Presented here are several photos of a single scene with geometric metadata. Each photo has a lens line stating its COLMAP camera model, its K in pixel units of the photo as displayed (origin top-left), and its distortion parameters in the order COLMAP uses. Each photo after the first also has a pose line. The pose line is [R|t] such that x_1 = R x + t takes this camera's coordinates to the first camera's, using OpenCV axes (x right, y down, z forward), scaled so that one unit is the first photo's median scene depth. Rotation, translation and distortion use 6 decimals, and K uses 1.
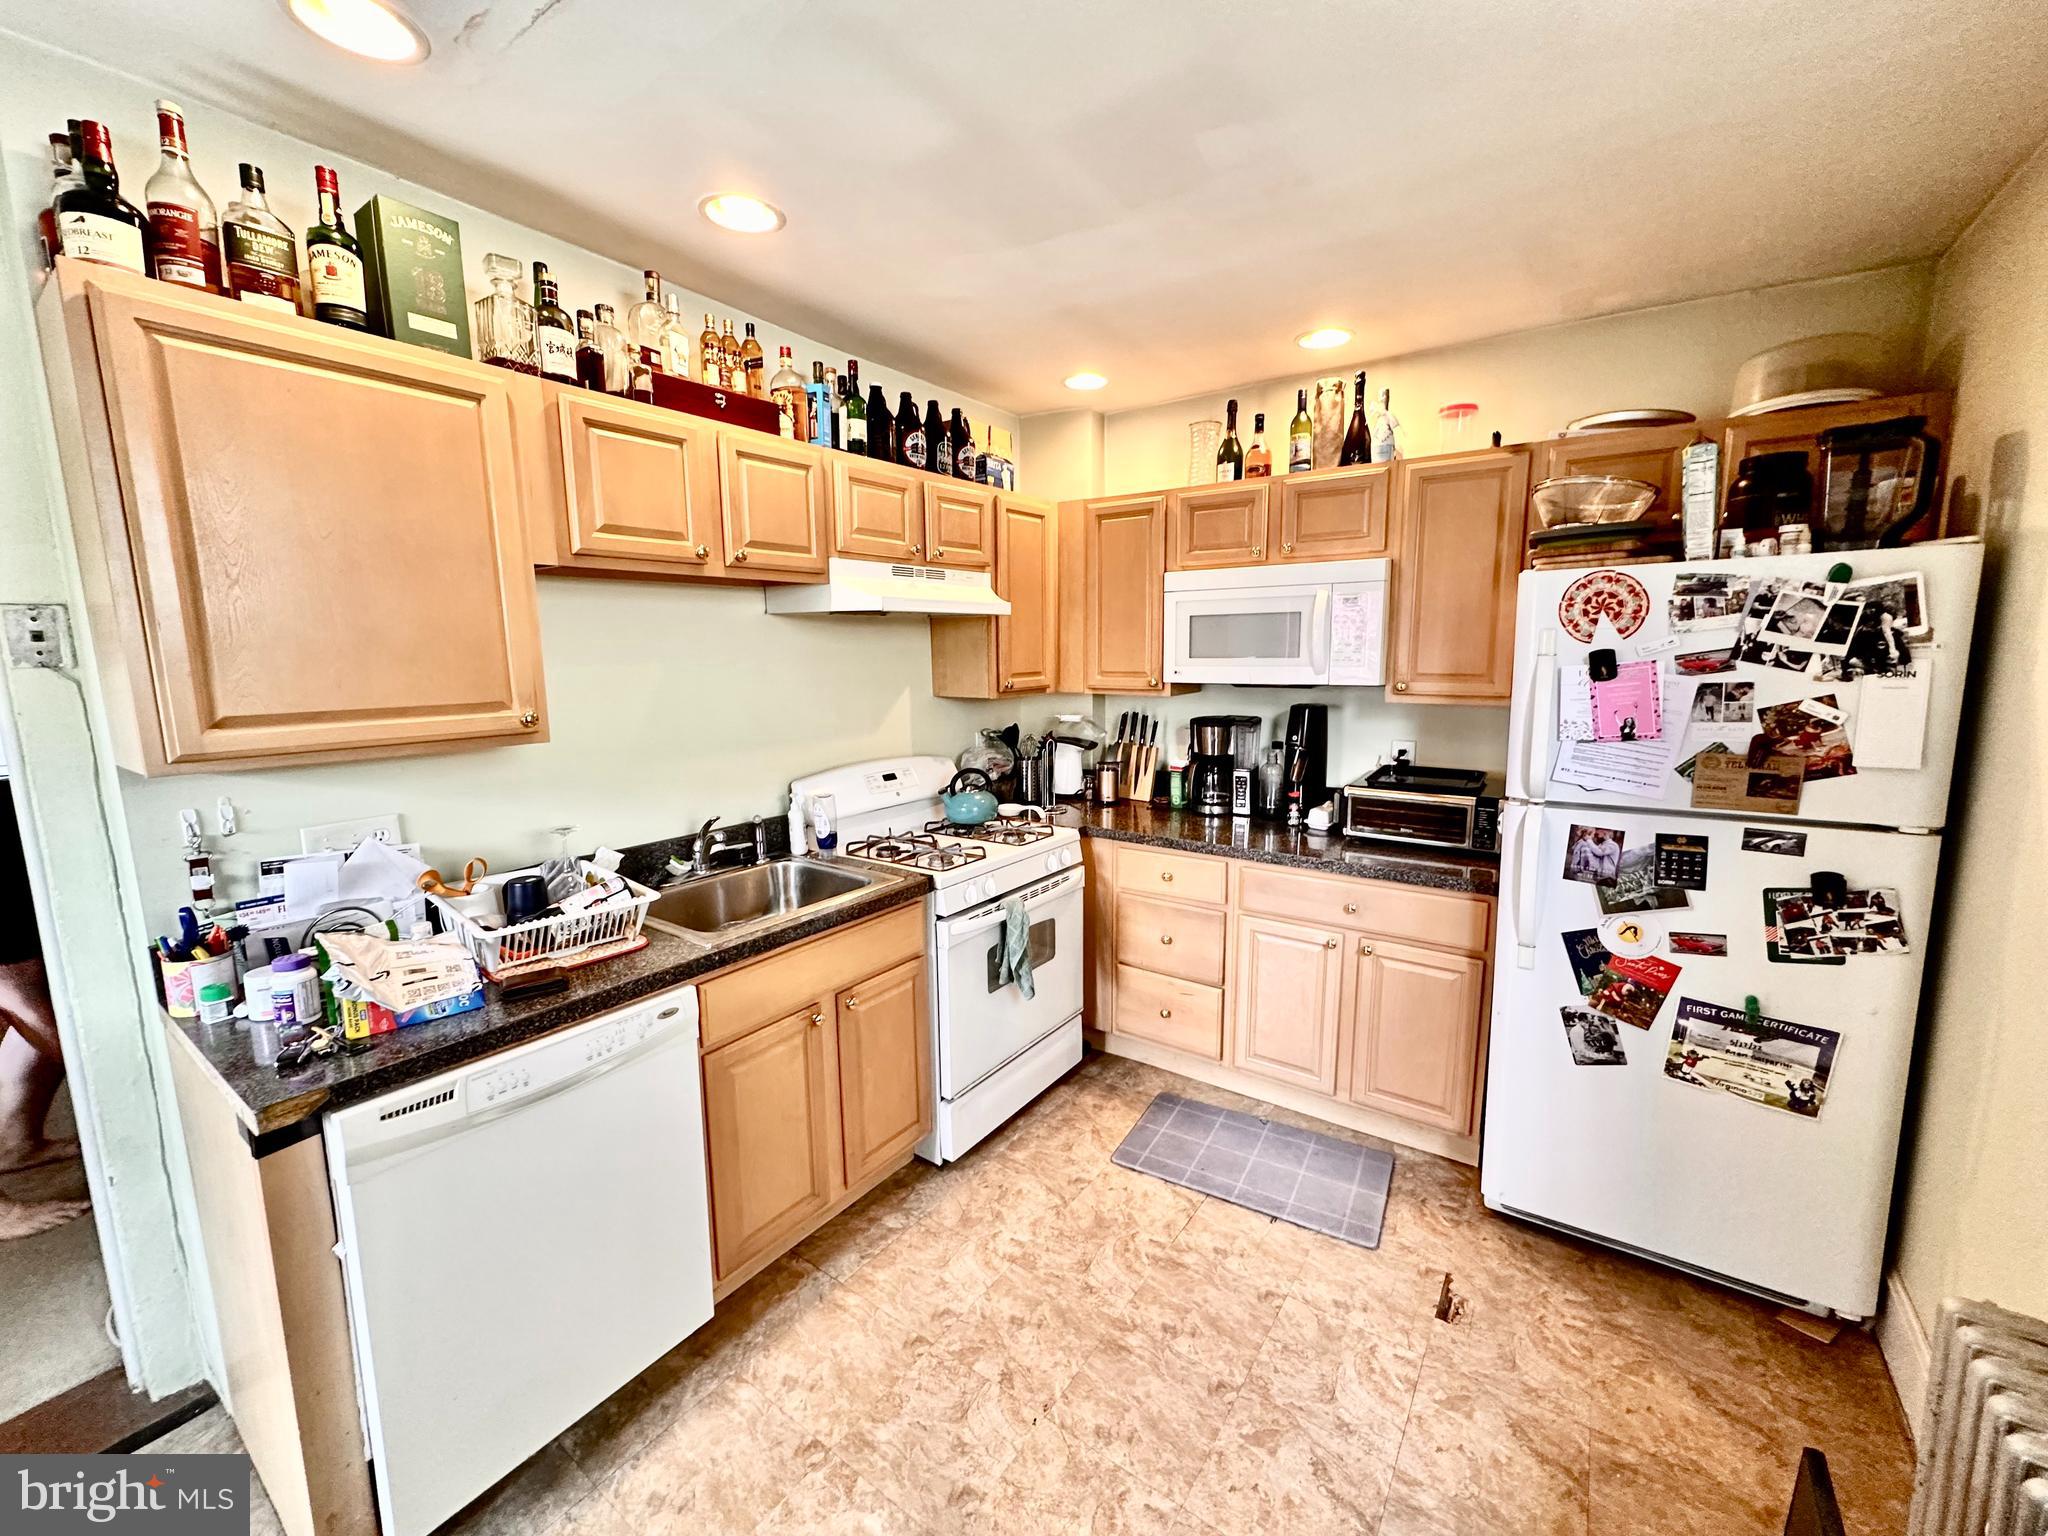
lens RADIAL K [[813.3, 0, 1025.5], [0, 813.3, 765.1], [0, 0, 1]] dist [-0.003063, 0.000887]
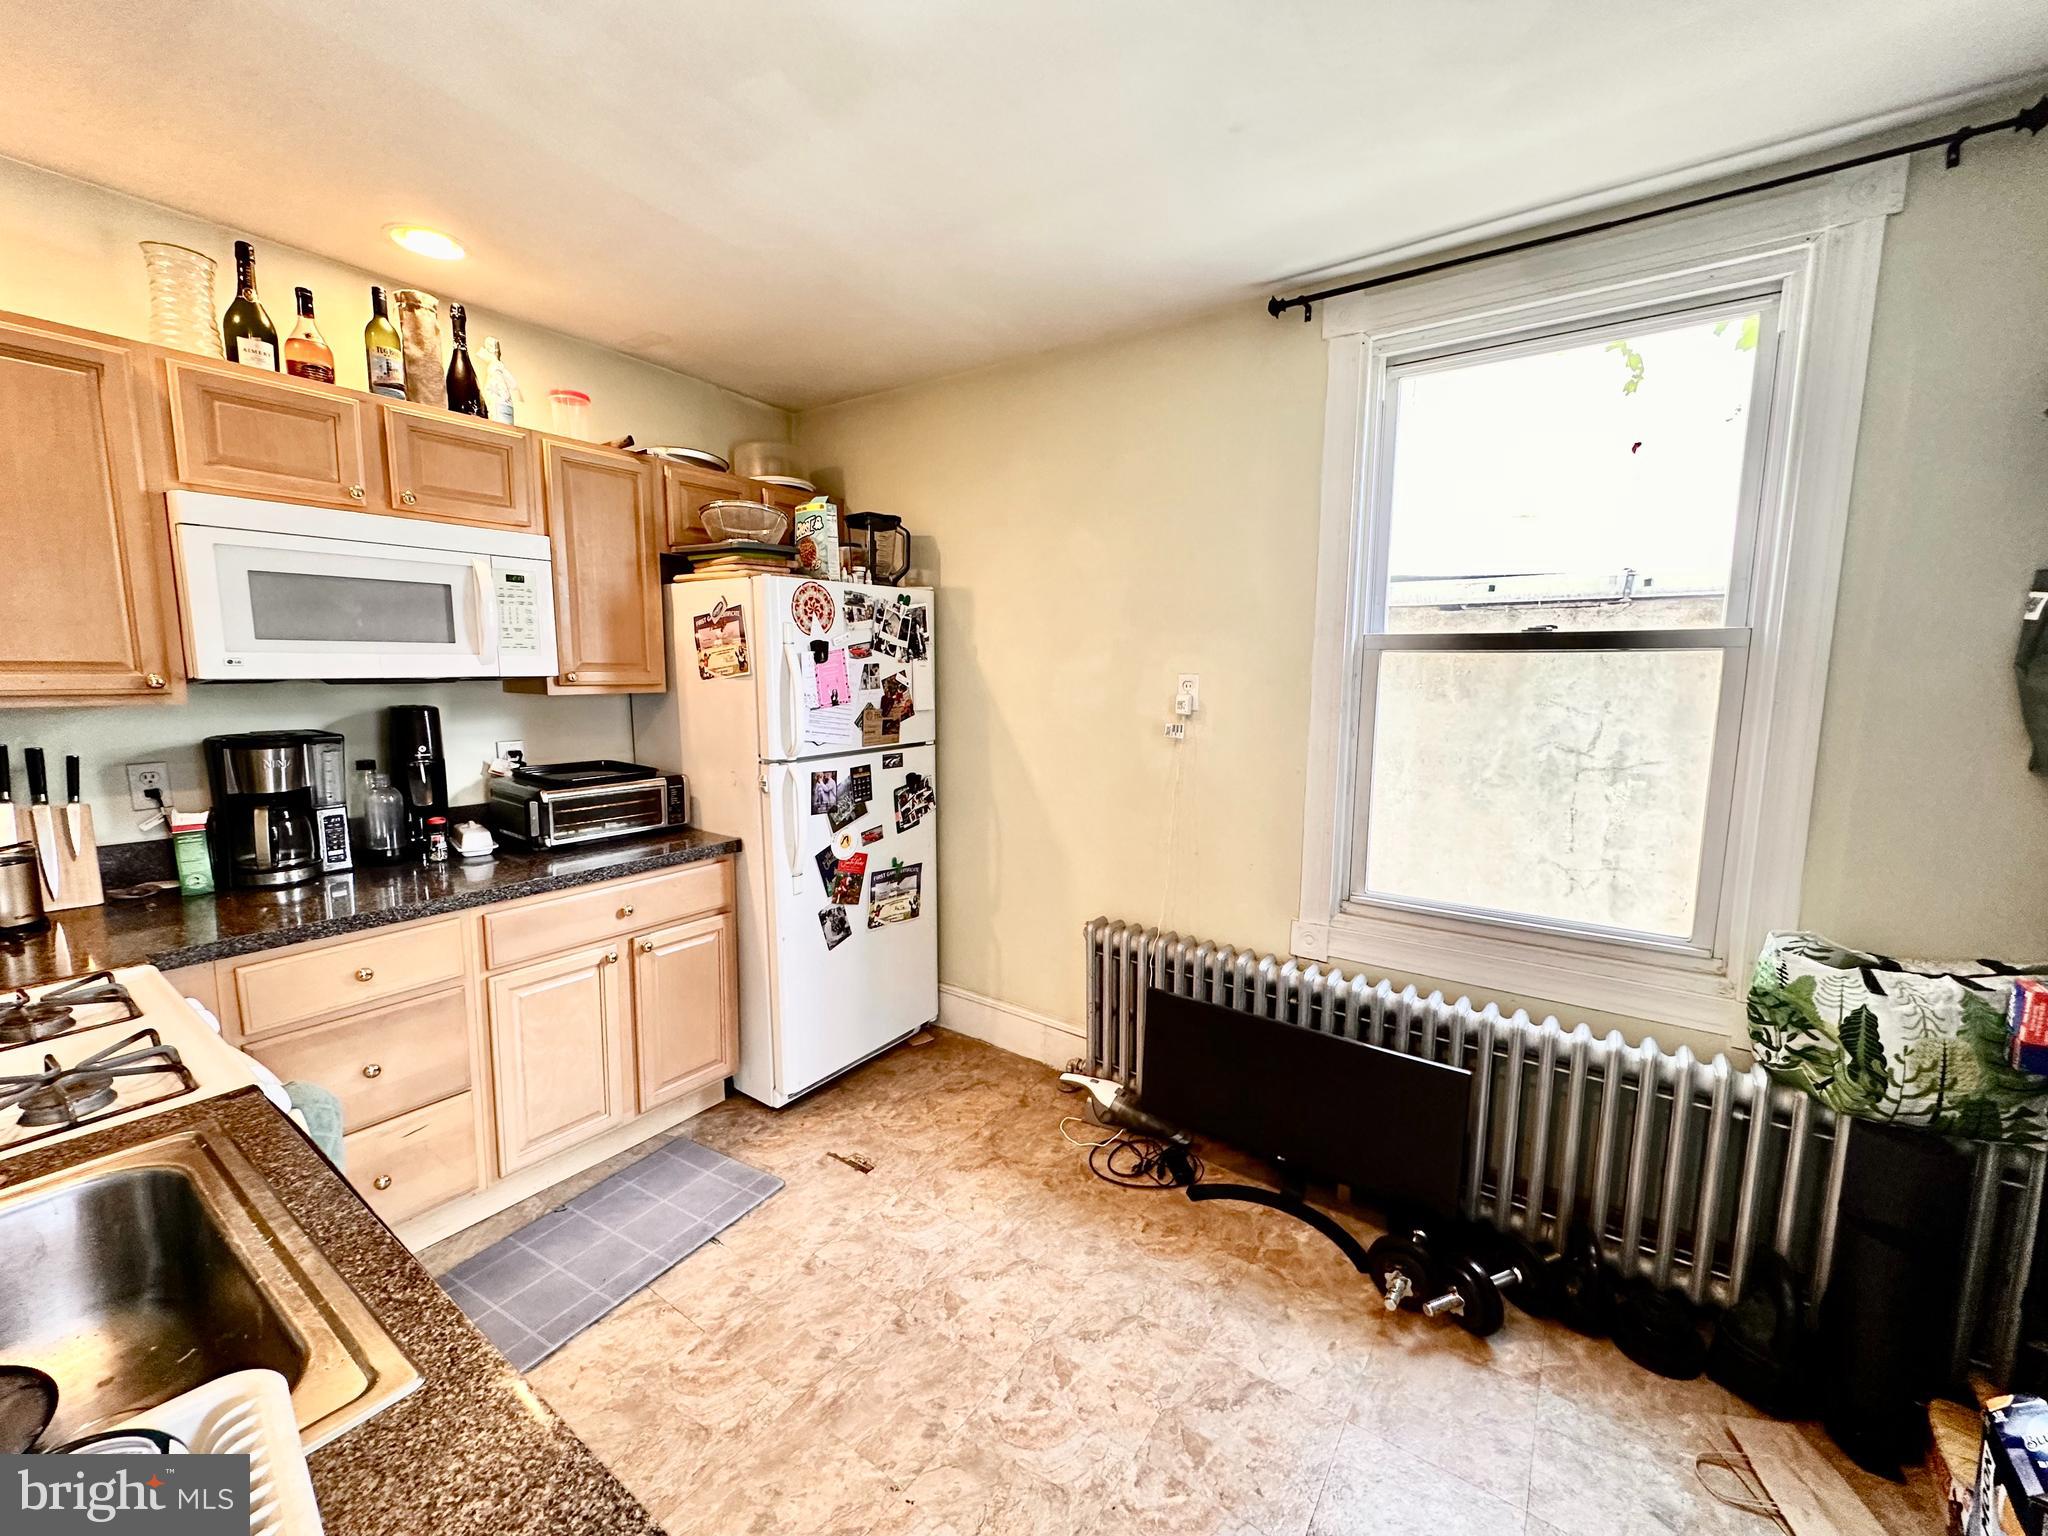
lens RADIAL K [[813.3, 0, 1023.4], [0, 813.3, 765.5], [0, 0, 1]] dist [-0.003063, 0.000887]
pose [[0.004018, -0.112787, 0.993611, -0.659736], [0.136688, 0.984355, 0.111183, -0.039710], [-0.990606, 0.135368, 0.019372, 0.655520]]
